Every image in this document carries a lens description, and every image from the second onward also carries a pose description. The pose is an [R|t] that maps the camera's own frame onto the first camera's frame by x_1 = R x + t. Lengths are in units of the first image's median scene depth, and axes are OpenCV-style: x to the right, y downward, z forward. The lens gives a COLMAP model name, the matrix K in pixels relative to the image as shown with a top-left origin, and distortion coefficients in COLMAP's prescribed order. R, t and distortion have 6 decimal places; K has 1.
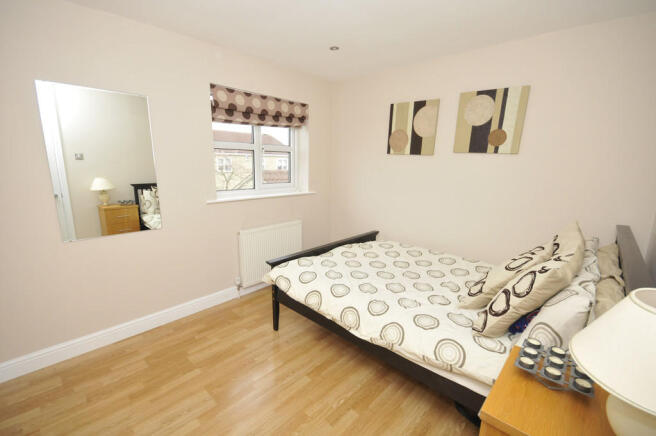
lens RADIAL K [[288.6, 0, 325.9], [0, 288.6, 219.3], [0, 0, 1]] dist [0.000972, 0.000346]
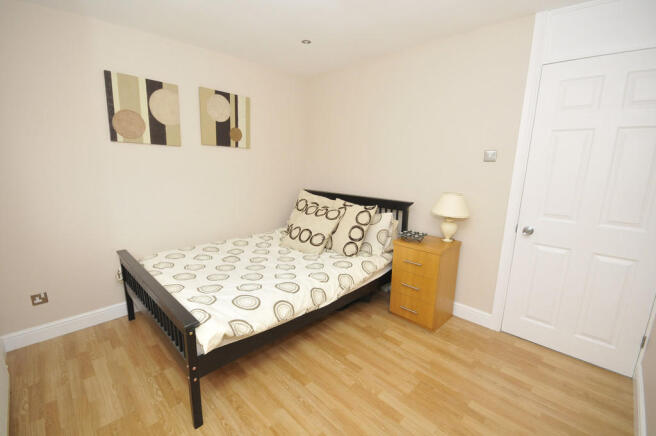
lens RADIAL K [[288.6, 0, 325.9], [0, 288.6, 219.3], [0, 0, 1]] dist [0.000972, 0.000346]
pose [[0.021794, -0.212805, 0.976852, -0.655456], [0.183044, 0.961417, 0.205359, -0.115523], [-0.982863, 0.174332, 0.059906, 0.599324]]
